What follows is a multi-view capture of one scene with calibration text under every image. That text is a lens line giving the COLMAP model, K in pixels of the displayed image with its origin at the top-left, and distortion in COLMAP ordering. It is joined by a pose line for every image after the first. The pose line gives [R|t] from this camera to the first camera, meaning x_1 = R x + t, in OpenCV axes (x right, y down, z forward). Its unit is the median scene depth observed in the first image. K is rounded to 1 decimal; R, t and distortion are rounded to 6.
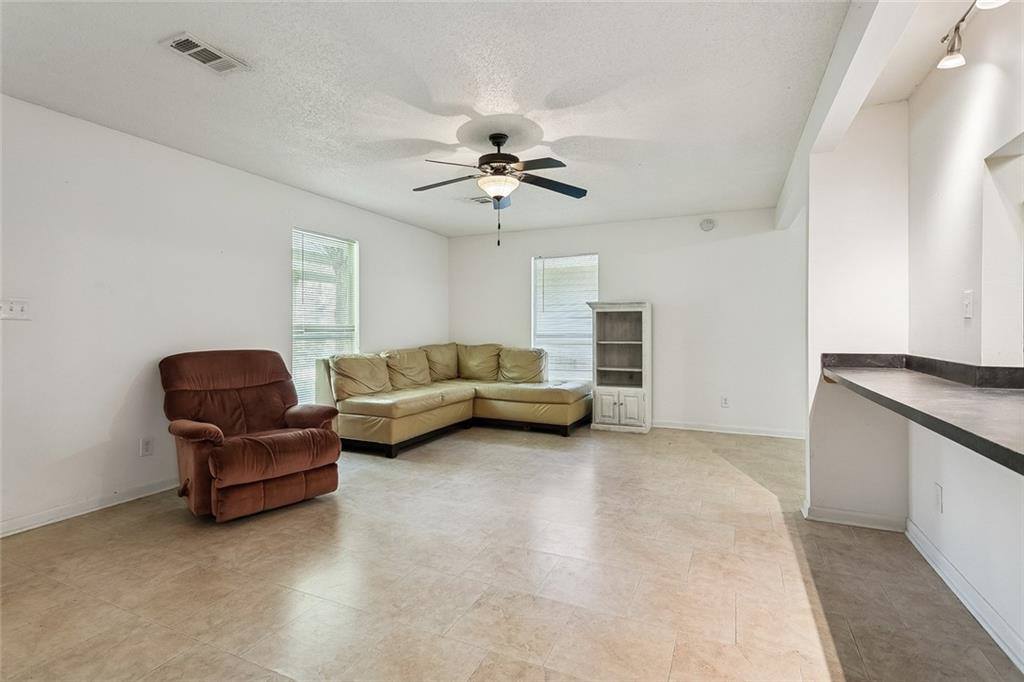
lens RADIAL K [[485.2, 0, 509.4], [0, 485.2, 333.2], [0, 0, 1]] dist [-0.002830, -0.000675]
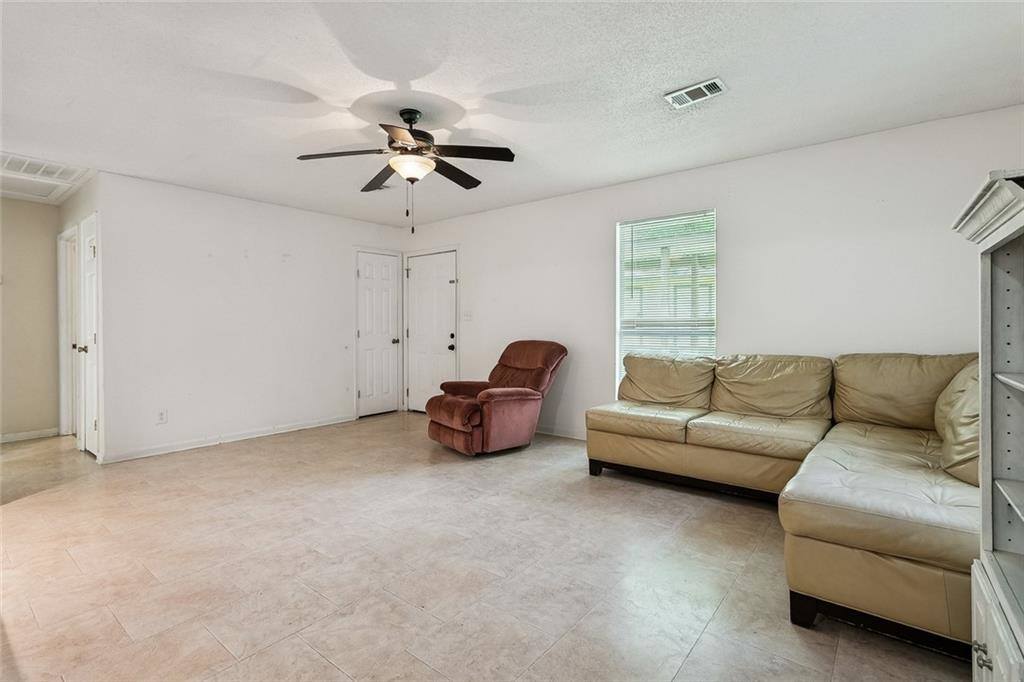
lens RADIAL K [[485.2, 0, 509.4], [0, 485.2, 333.2], [0, 0, 1]] dist [-0.002830, -0.000675]
pose [[-0.236752, 0.018888, -0.971387, 0.818599], [-0.002384, 0.999797, 0.020022, -0.012607], [0.971567, 0.007056, -0.236659, 1.394036]]
